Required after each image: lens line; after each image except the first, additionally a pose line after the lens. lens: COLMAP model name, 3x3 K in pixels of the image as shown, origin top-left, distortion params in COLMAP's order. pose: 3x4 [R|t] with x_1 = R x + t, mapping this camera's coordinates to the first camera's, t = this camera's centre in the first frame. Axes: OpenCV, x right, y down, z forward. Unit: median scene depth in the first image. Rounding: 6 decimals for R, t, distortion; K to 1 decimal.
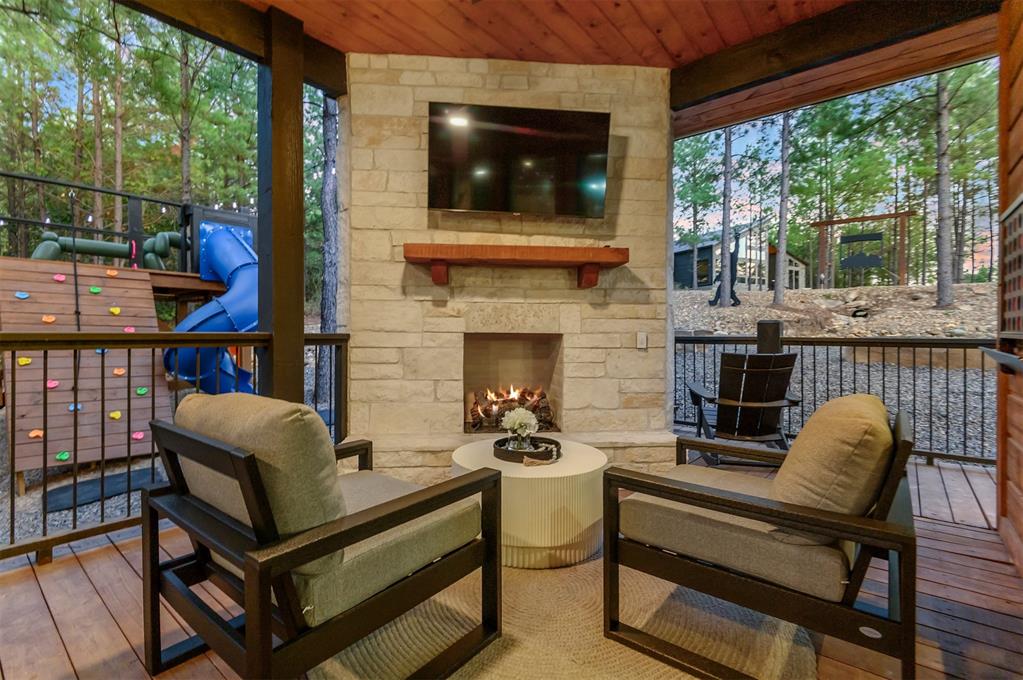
lens RADIAL K [[469.0, 0, 512.3], [0, 469.0, 335.3], [0, 0, 1]] dist [-0.005439, -0.000749]
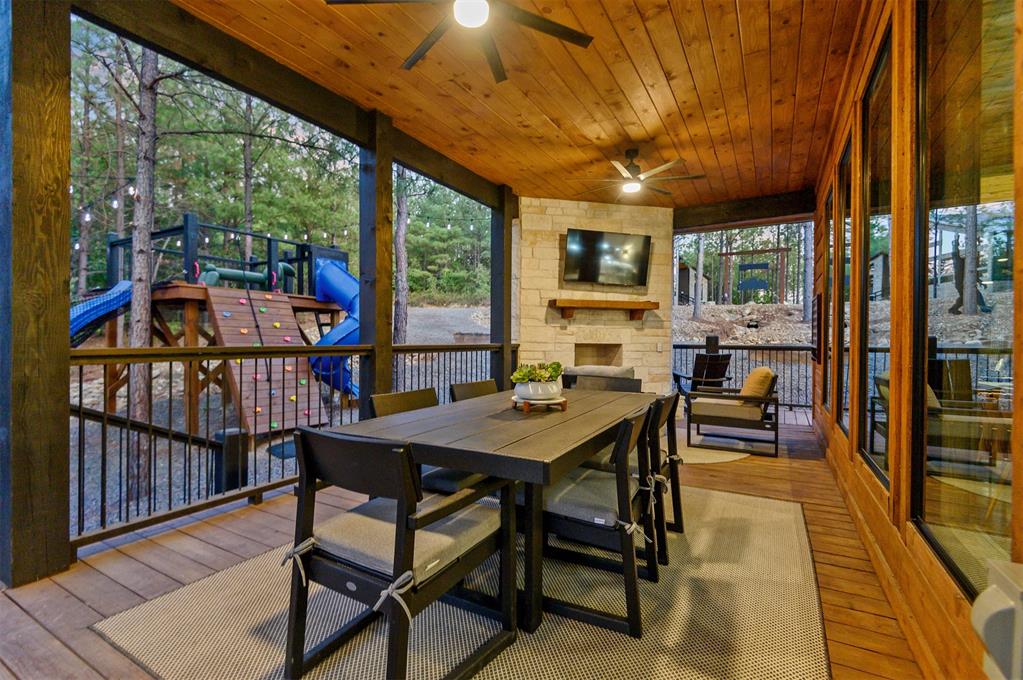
lens RADIAL K [[469.0, 0, 509.7], [0, 469.0, 340.4], [0, 0, 1]] dist [-0.005439, -0.000749]
pose [[0.985941, 0.002890, 0.167069, -0.602478], [-0.003568, 0.999987, 0.003758, -0.020836], [-0.167056, -0.004301, 0.985938, -0.744994]]
